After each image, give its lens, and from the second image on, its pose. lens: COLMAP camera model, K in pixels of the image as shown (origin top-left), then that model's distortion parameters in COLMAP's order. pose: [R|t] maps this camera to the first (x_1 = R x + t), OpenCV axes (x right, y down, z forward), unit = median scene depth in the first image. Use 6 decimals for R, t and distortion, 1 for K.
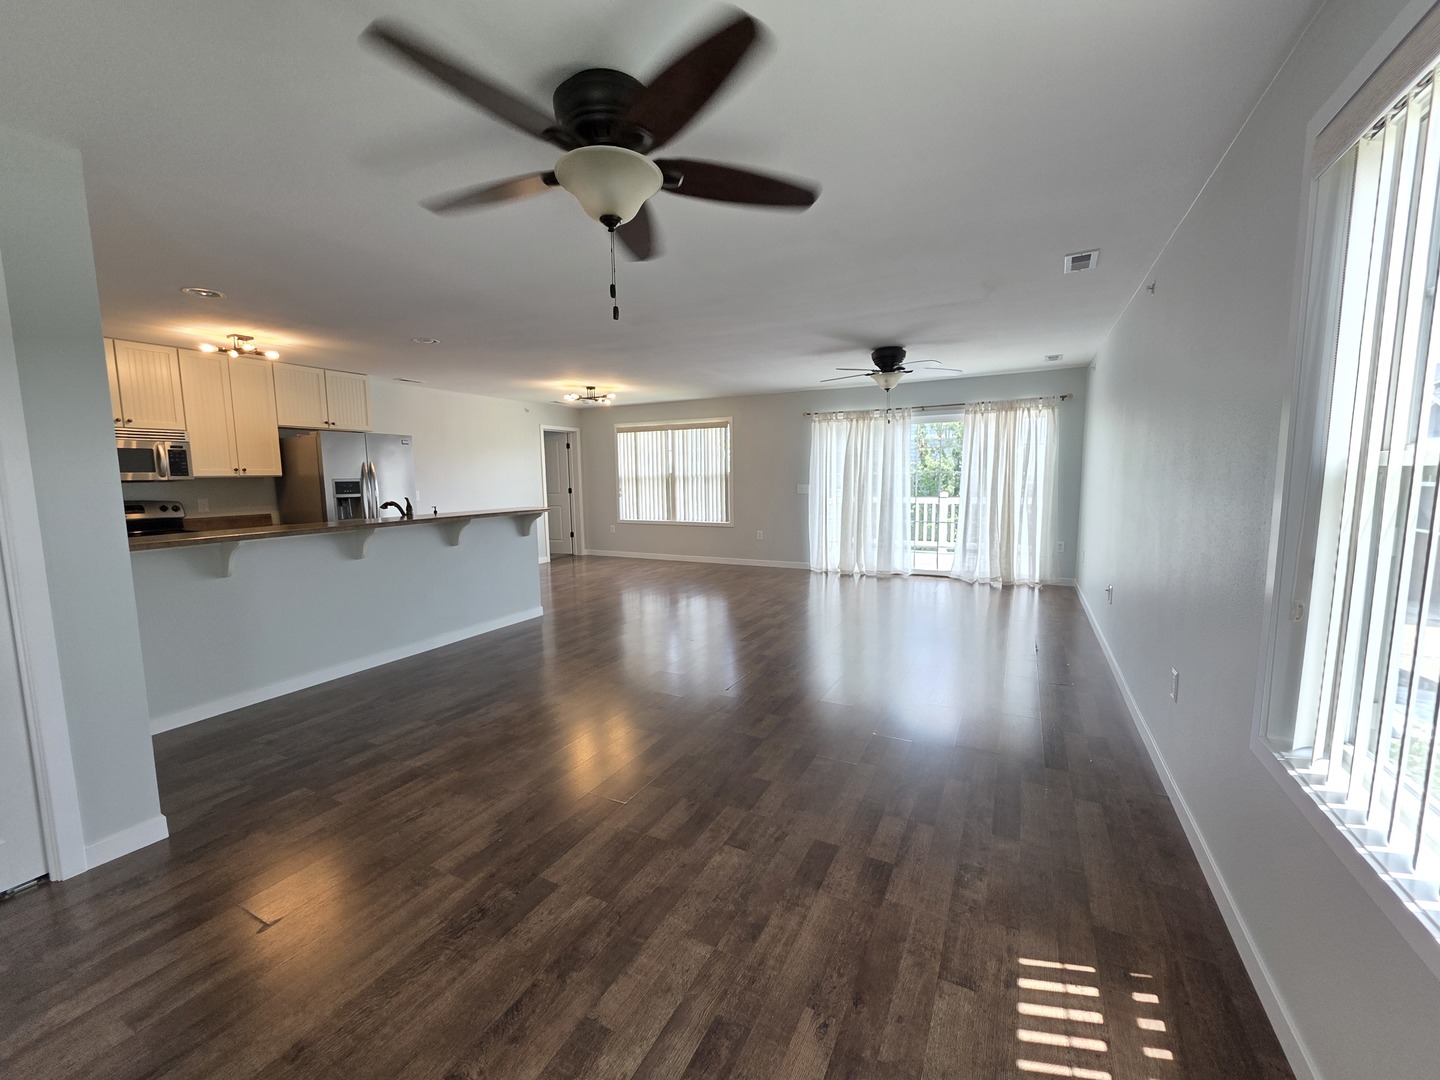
lens RADIAL K [[565.4, 0, 721.1], [0, 565.4, 550.5], [0, 0, 1]] dist [0.002386, -0.000188]
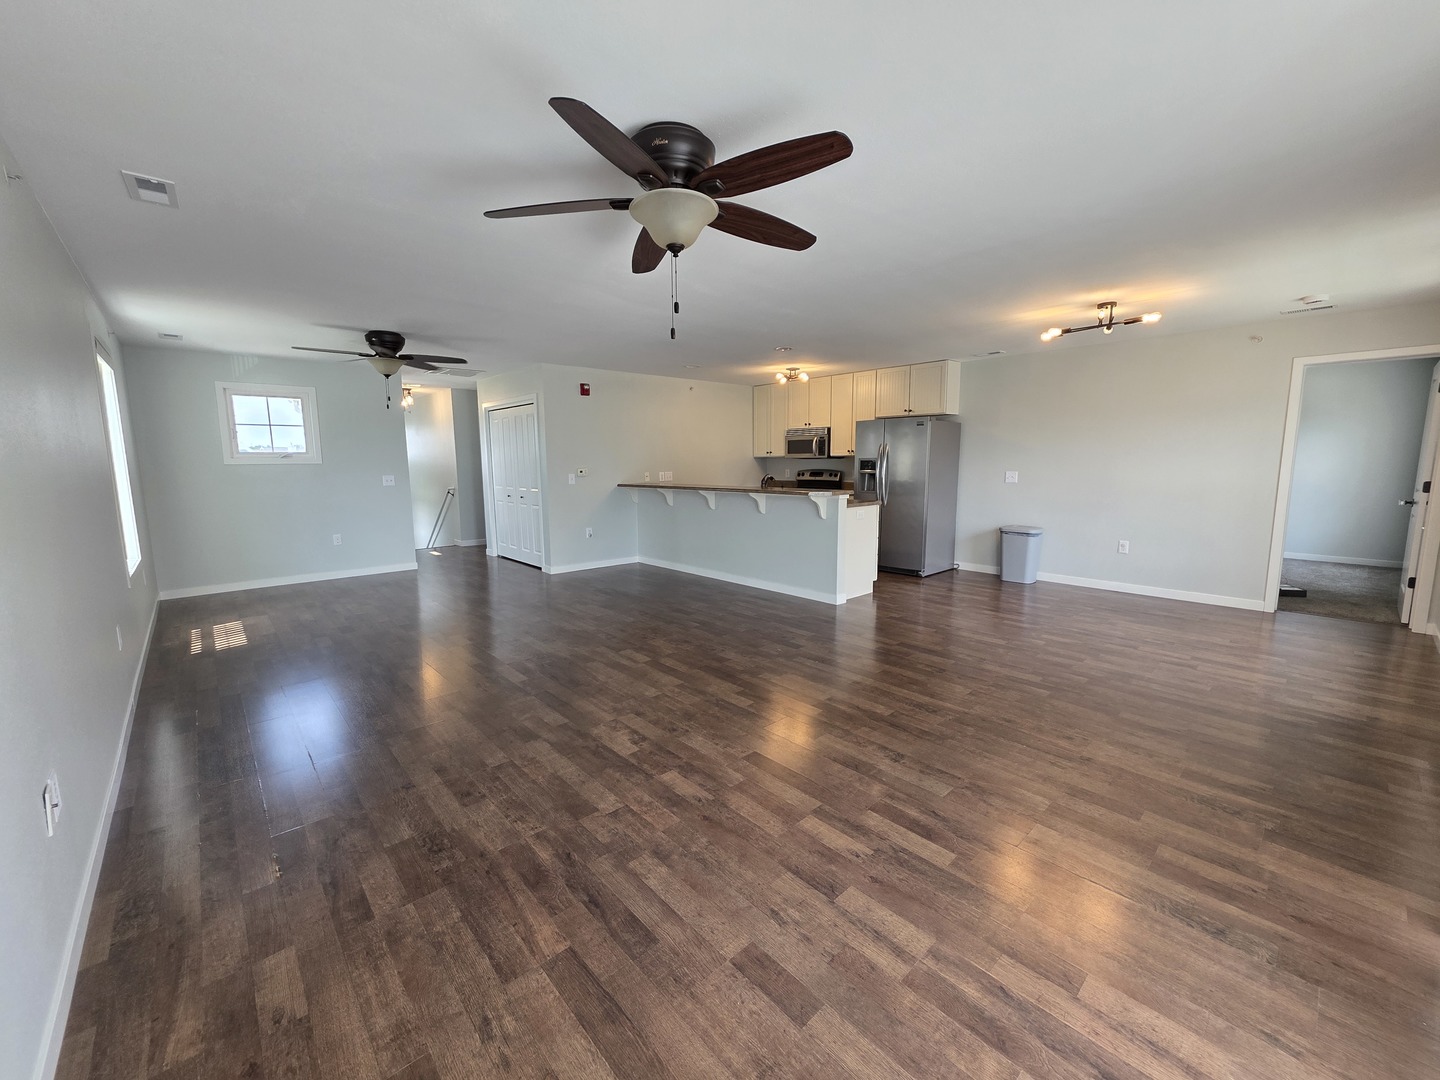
lens RADIAL K [[575.6, 0, 721.1], [0, 575.6, 561.2], [0, 0, 1]] dist [0.001093, -0.000017]
pose [[-0.350051, 0.185090, -0.918262, 0.780245], [-0.085631, 0.969857, 0.228133, -0.180233], [0.932808, 0.158490, -0.323650, 1.220100]]
